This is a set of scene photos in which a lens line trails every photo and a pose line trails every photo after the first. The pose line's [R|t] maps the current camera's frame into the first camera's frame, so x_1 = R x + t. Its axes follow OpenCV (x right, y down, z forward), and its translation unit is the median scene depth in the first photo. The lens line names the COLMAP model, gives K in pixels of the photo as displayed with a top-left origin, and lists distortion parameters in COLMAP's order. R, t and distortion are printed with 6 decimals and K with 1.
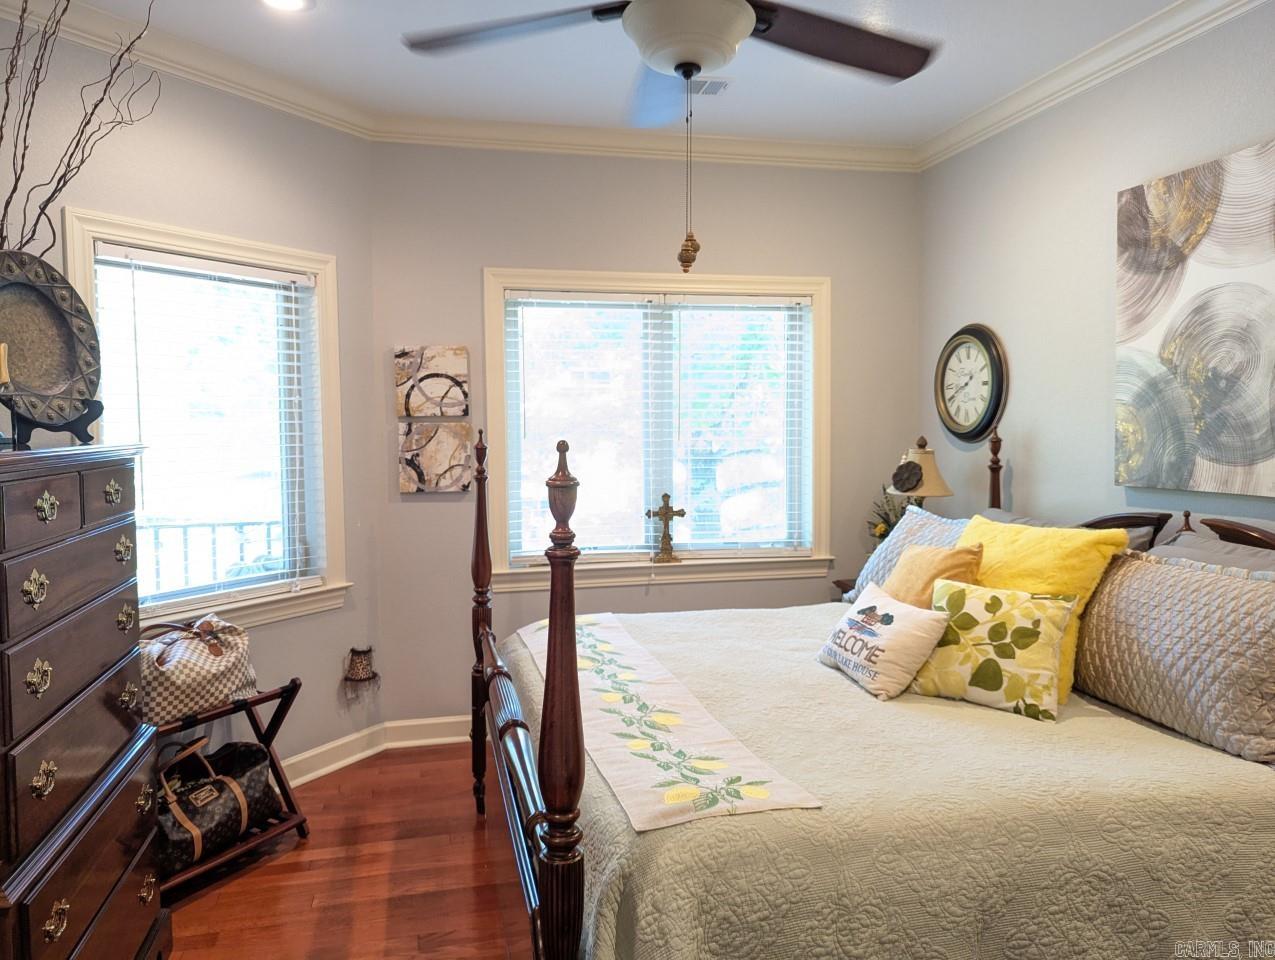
lens RADIAL K [[916.6, 0, 645.9], [0, 916.6, 478.0], [0, 0, 1]] dist [0.072095, -0.079731]
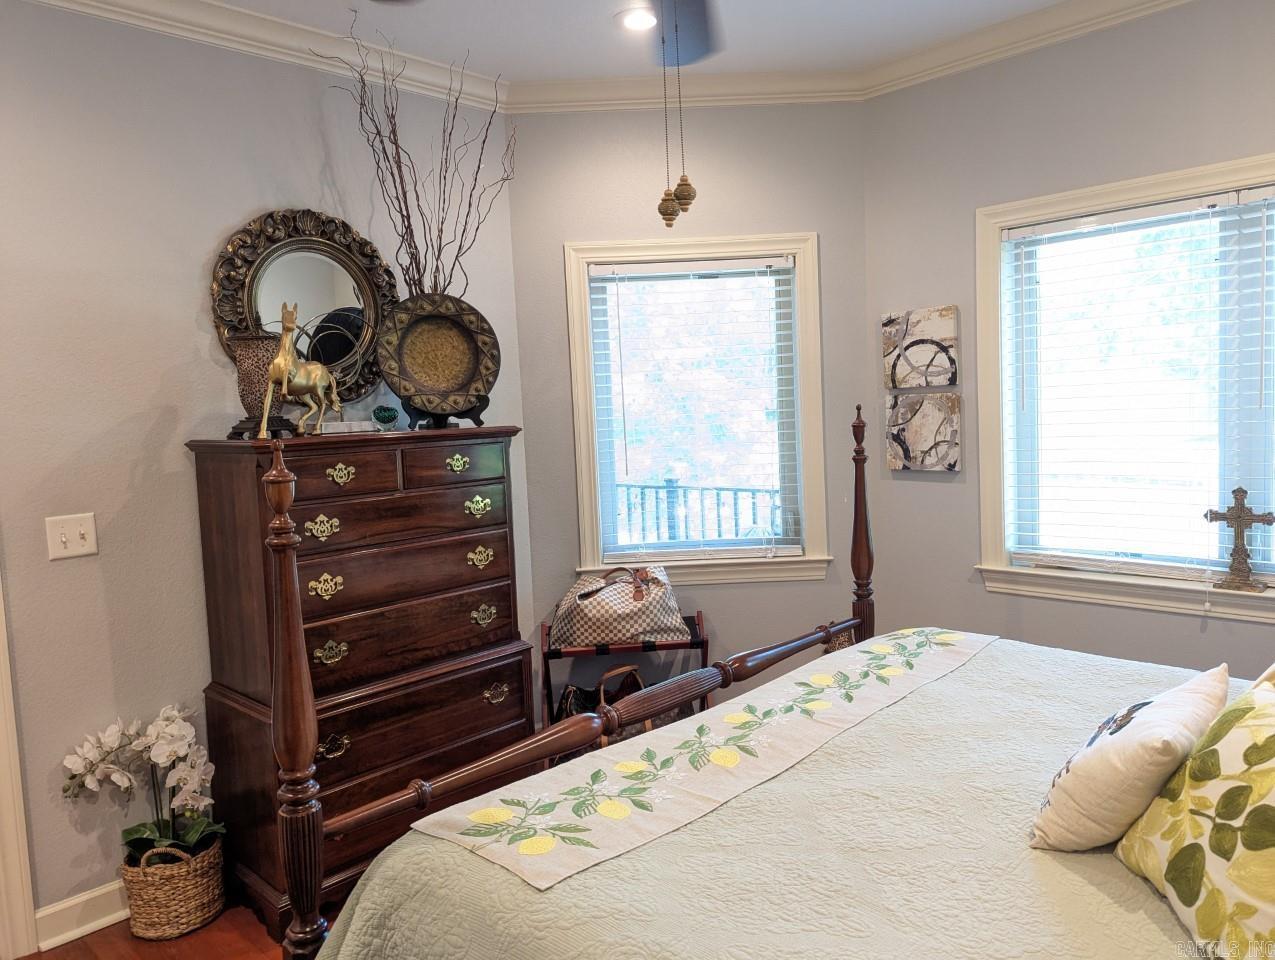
lens RADIAL K [[916.6, 0, 645.9], [0, 916.6, 478.0], [0, 0, 1]] dist [0.072095, -0.079731]
pose [[0.533150, 0.053852, -0.844305, 0.422230], [-0.014894, 0.998415, 0.054276, -0.024246], [0.845889, -0.016363, 0.533107, 0.301124]]
